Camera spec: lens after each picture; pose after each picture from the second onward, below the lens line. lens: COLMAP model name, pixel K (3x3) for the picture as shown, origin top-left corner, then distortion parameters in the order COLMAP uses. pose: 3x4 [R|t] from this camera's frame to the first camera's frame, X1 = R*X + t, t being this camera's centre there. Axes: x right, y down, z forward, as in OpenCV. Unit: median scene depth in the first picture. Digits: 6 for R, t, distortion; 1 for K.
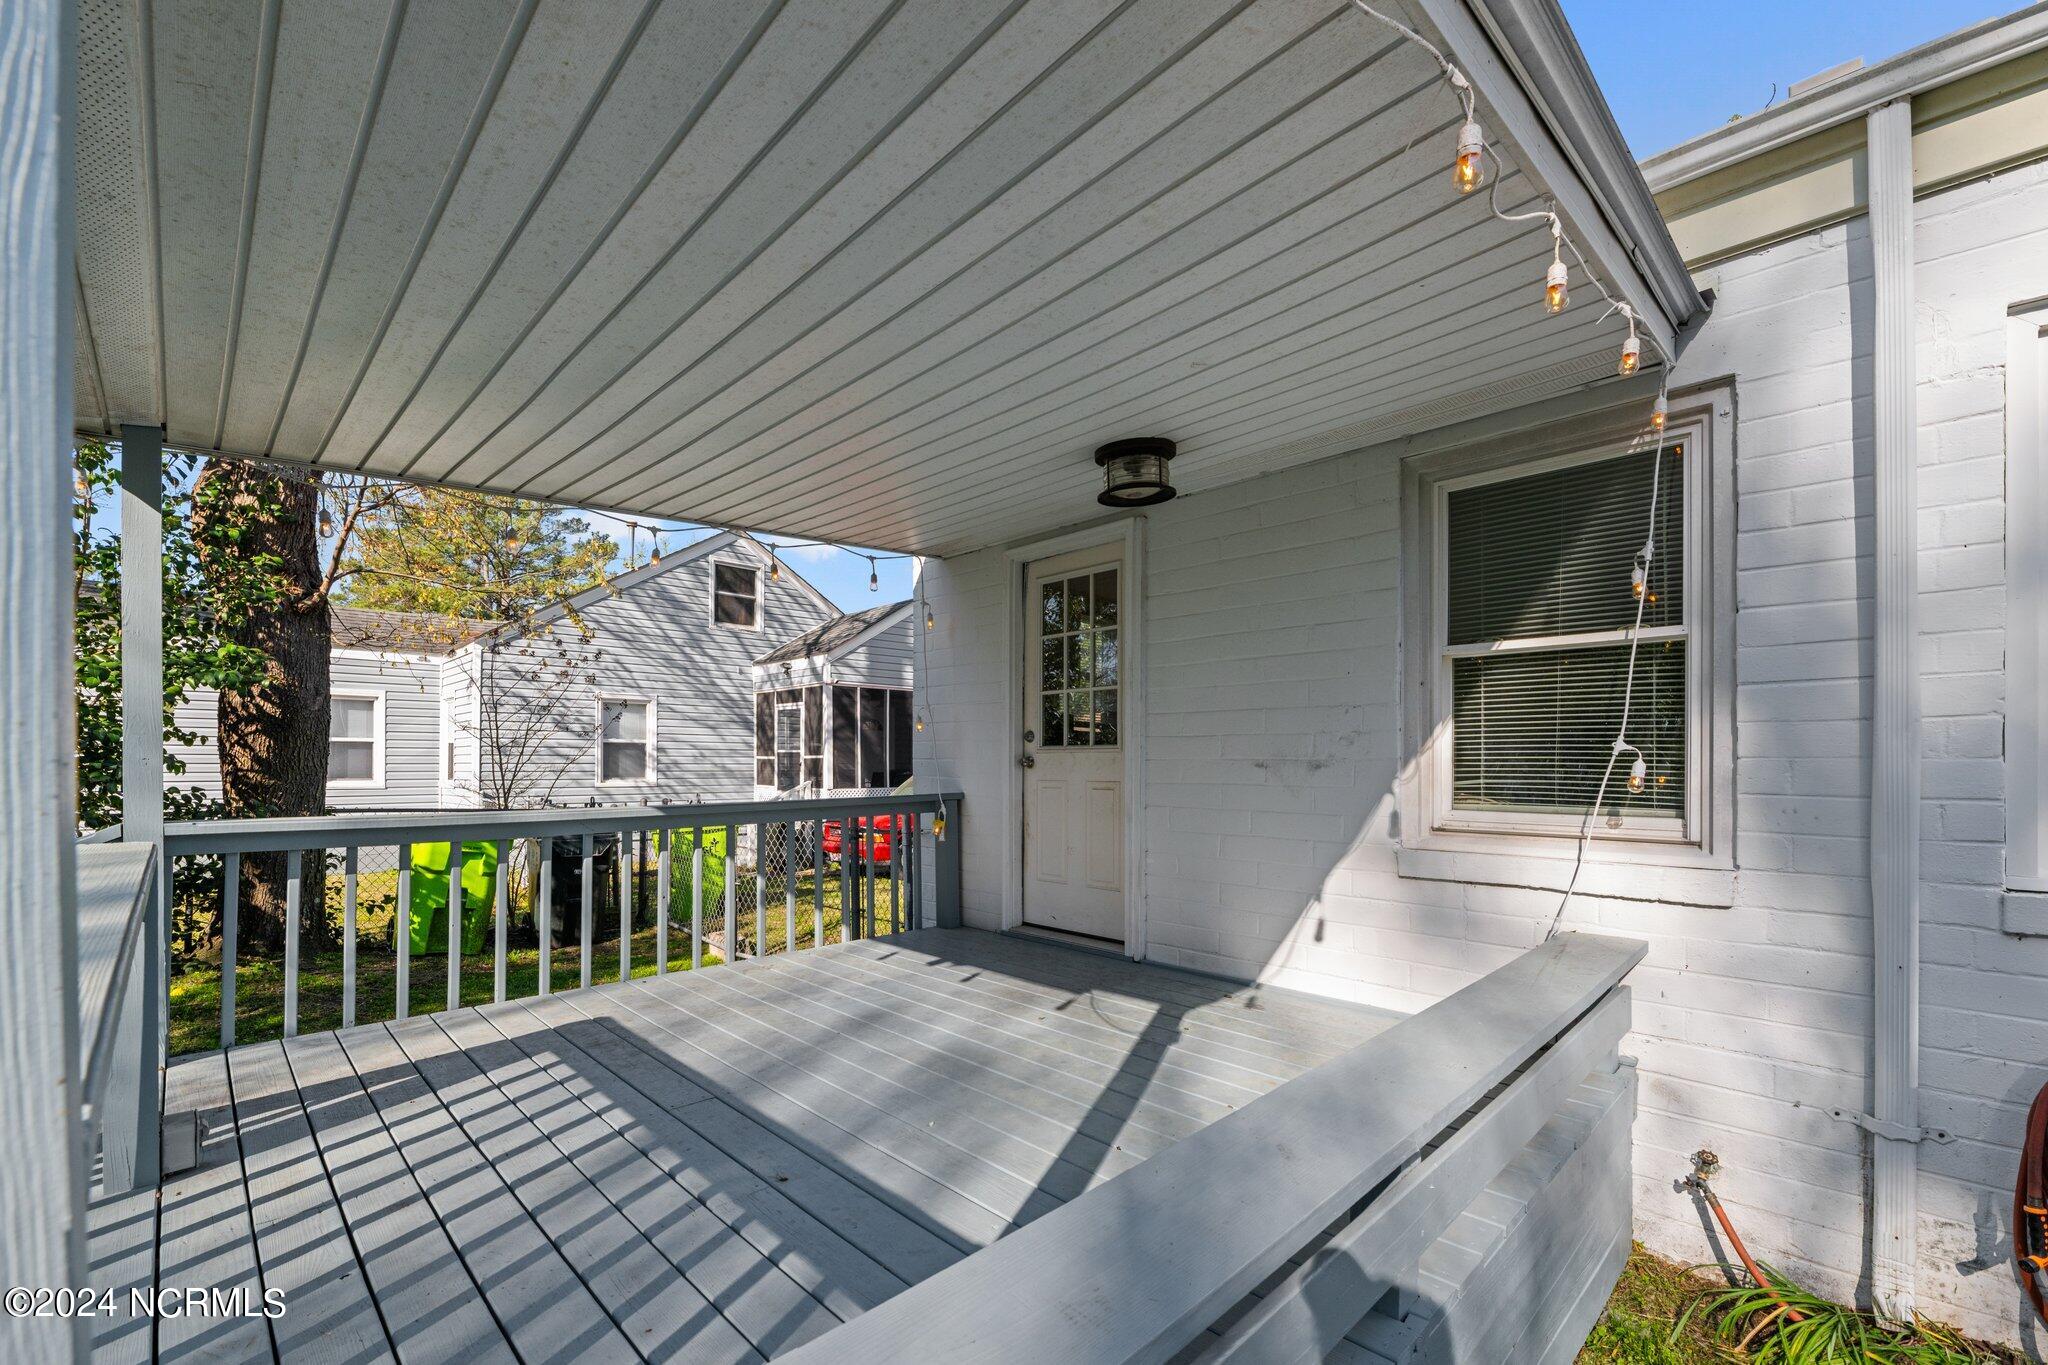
lens RADIAL K [[858.1, 0, 1012.4], [0, 858.1, 755.8], [0, 0, 1]] dist [-0.003068, -0.000299]
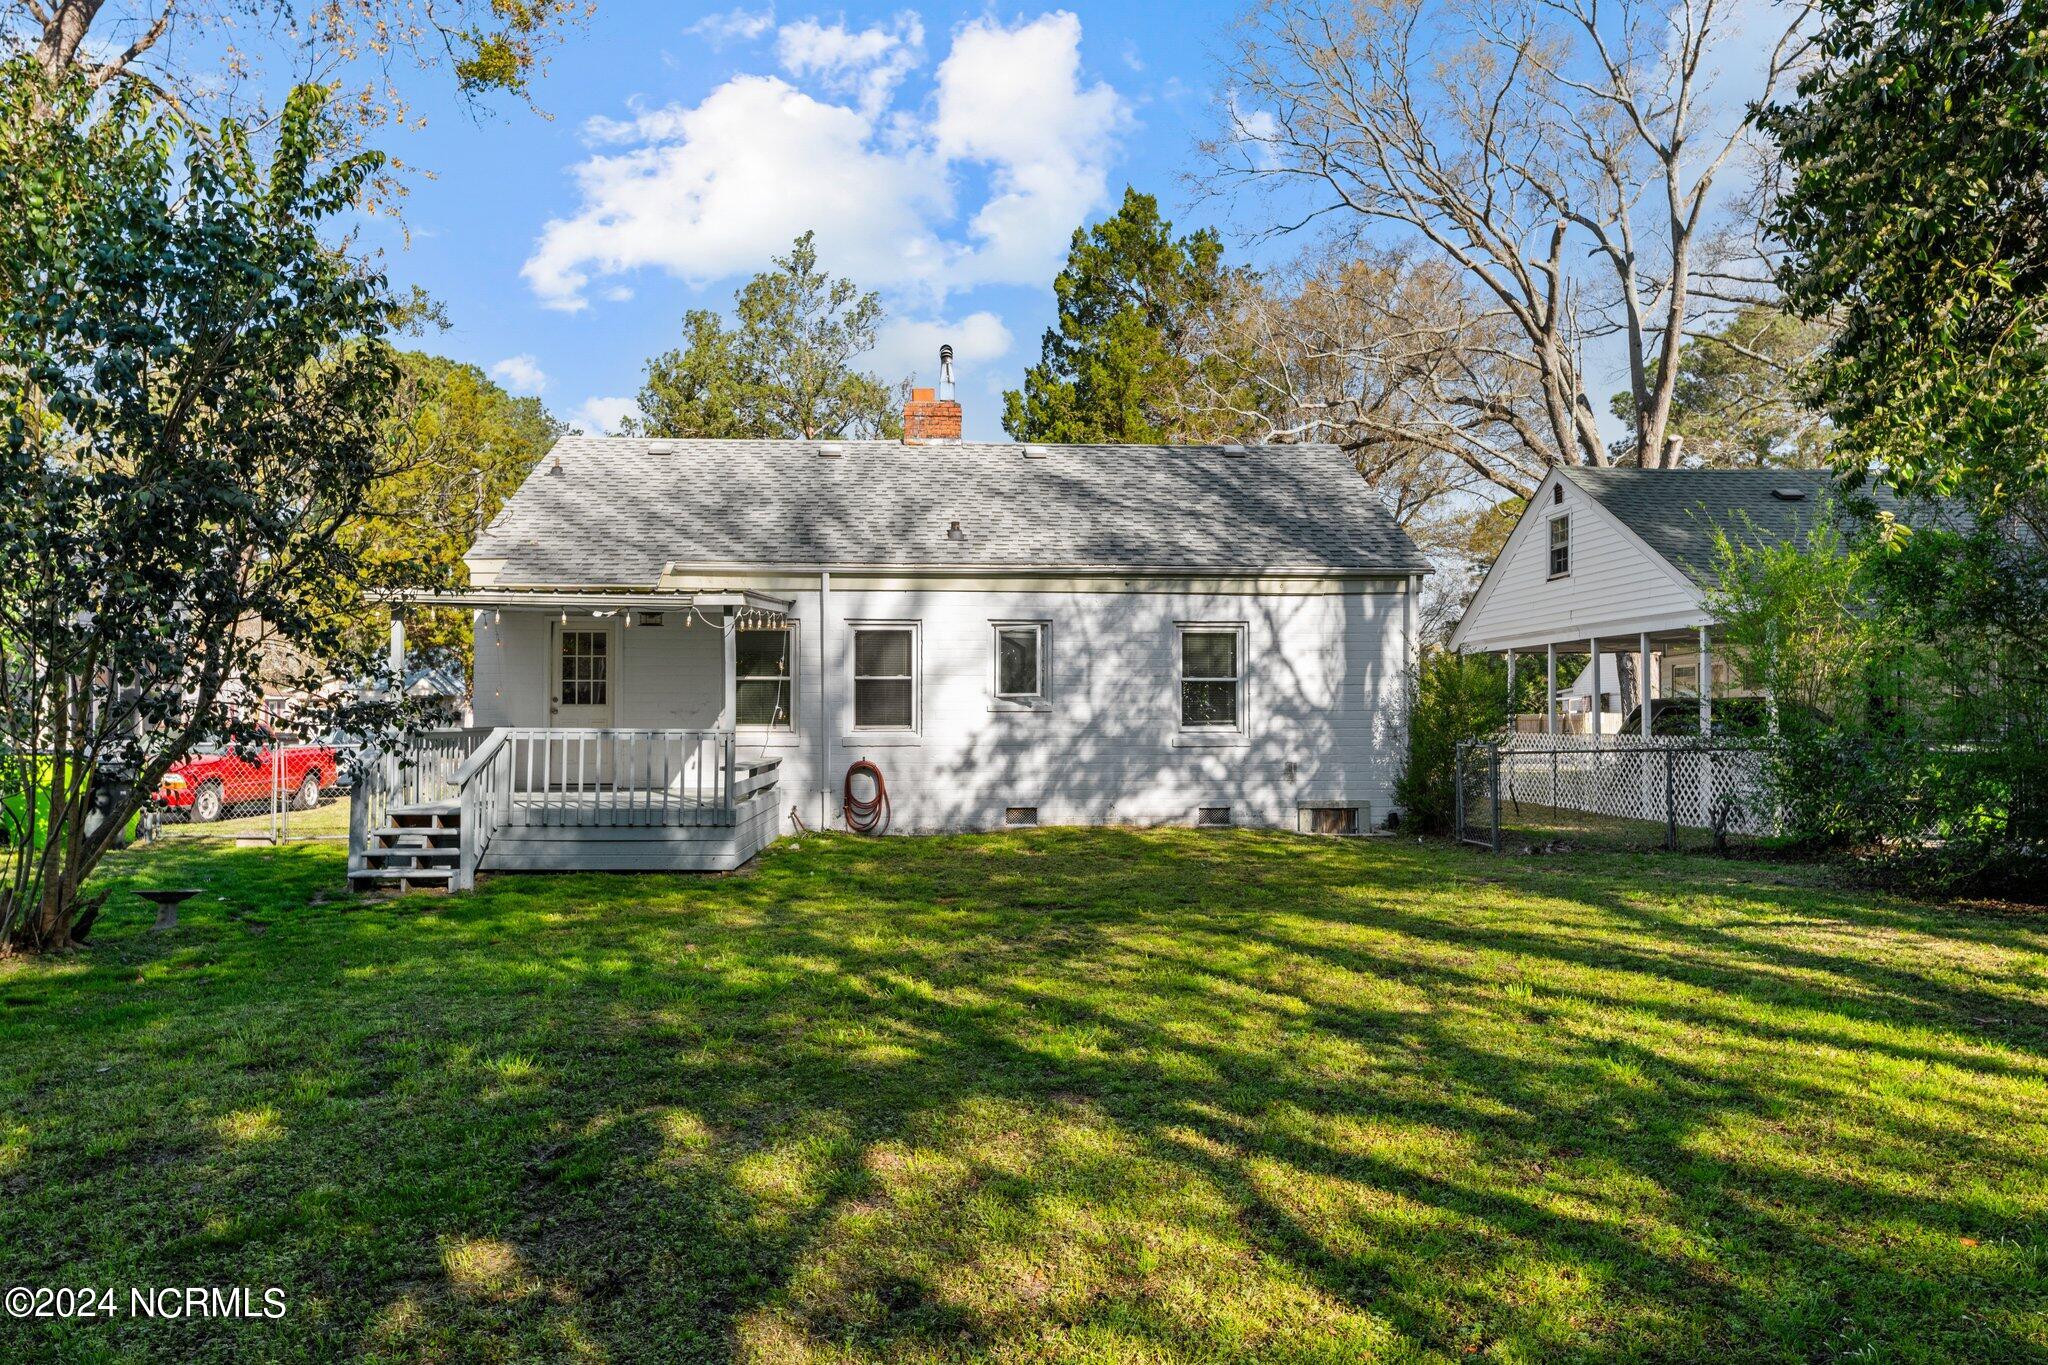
lens RADIAL K [[1338.6, 0, 1024.0], [0, 1338.6, 682.5], [0, 0, 1]] dist [0.001665, -0.000078]
pose [[0.654099, 0.021592, 0.756101, -2.092600], [-0.004827, 0.999691, -0.024372, 0.017903], [-0.756393, 0.012292, 0.654001, -2.543684]]
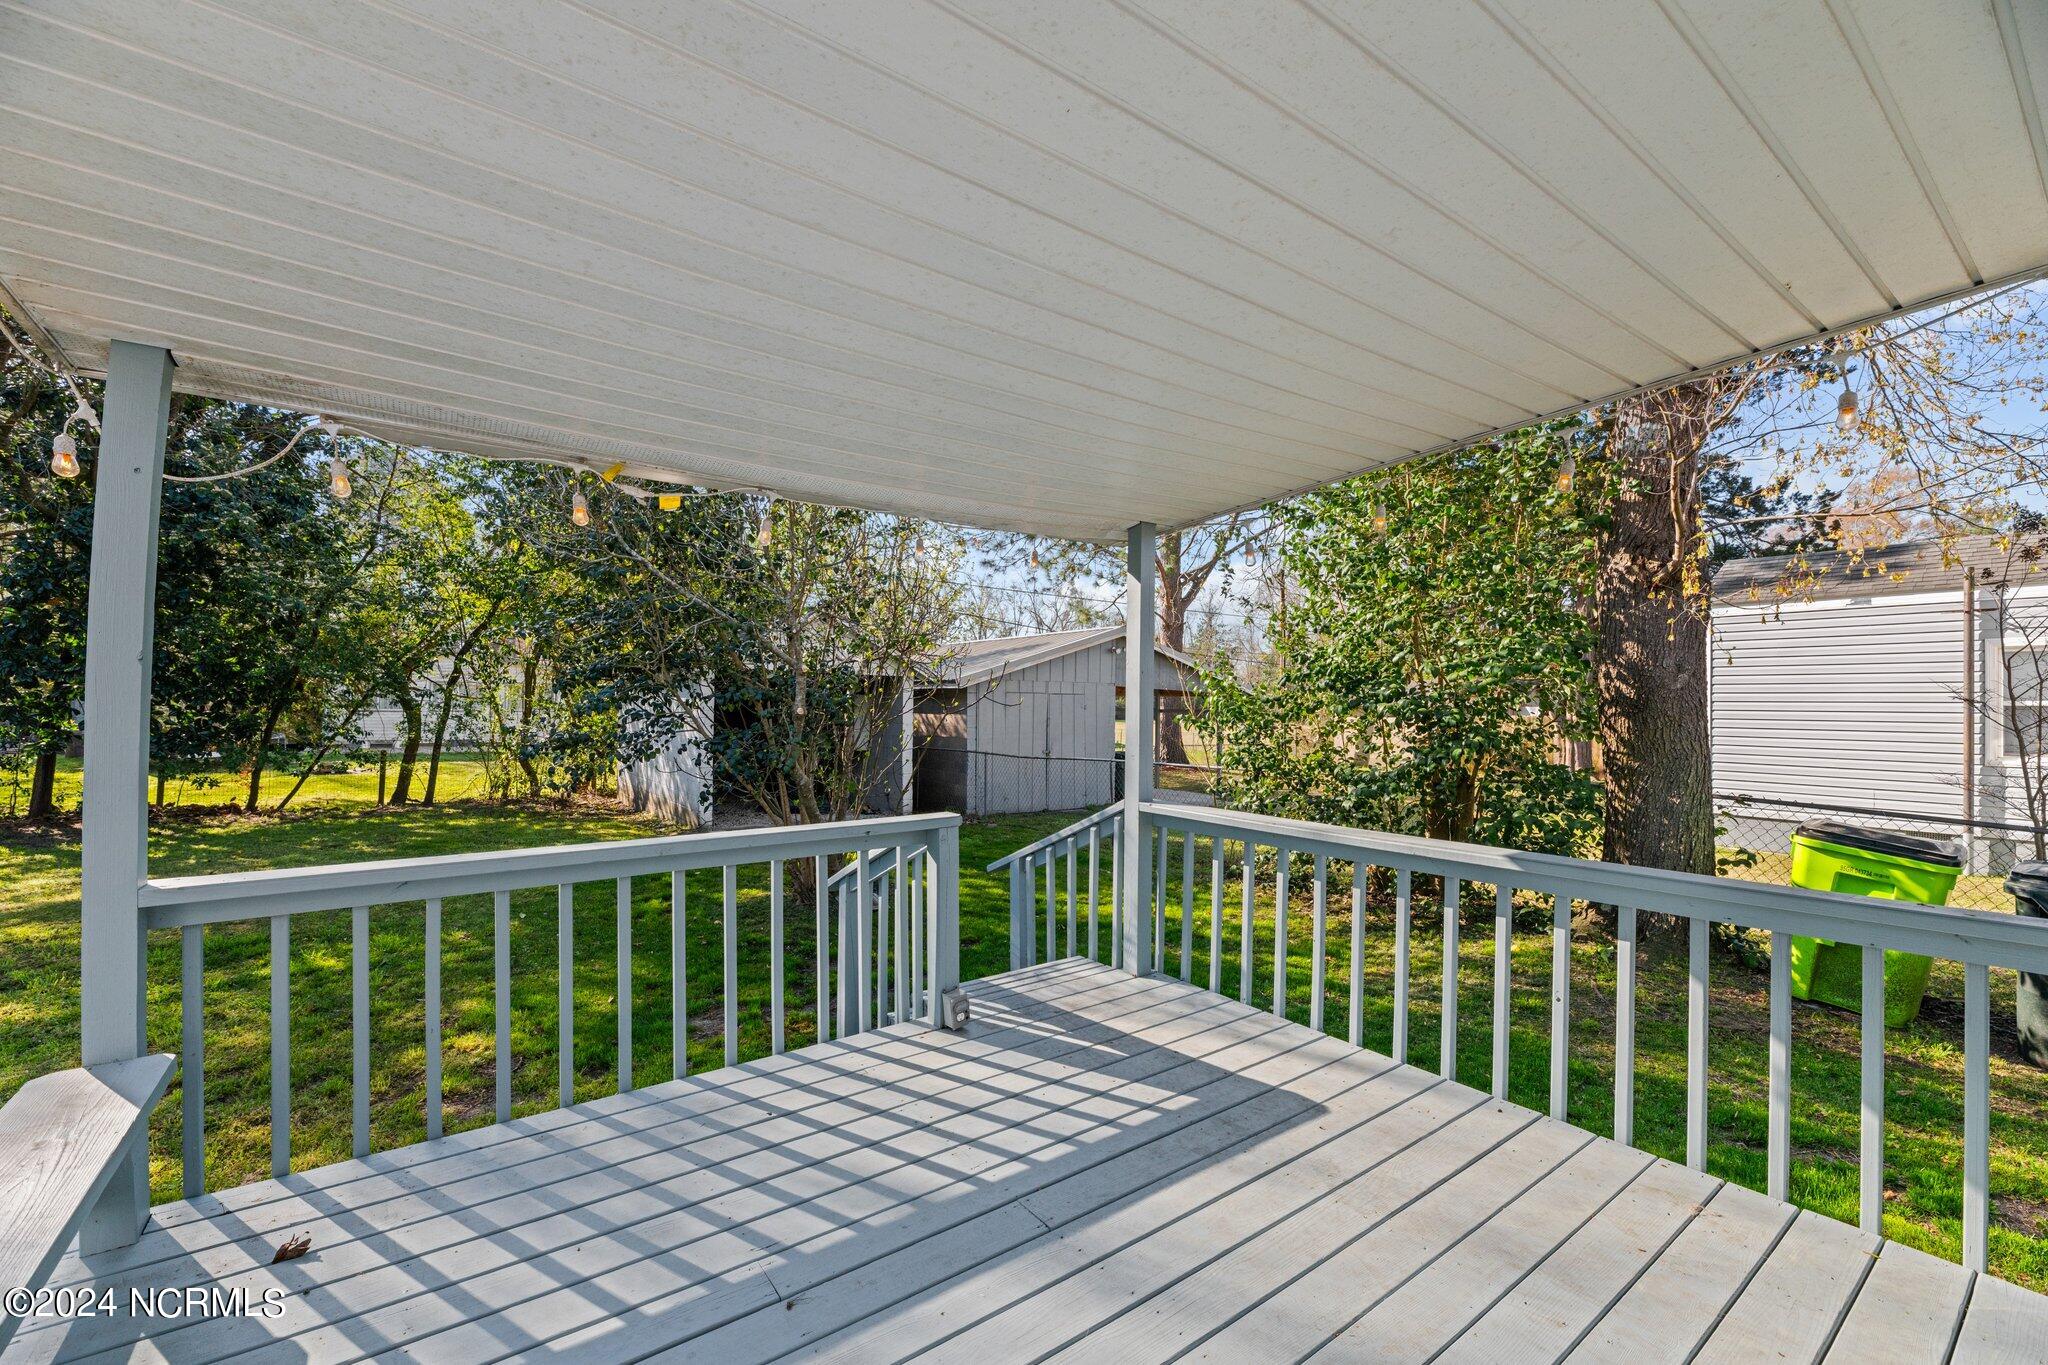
lens RADIAL K [[833.0, 0, 1024.0], [0, 833.0, 682.5], [0, 0, 1]] dist [-0.002209, -0.000142]
pose [[-0.139051, -0.029811, -0.989836, 0.261833], [-0.002066, 0.999553, -0.029813, -0.049466], [0.990283, -0.002101, -0.139051, 0.659547]]
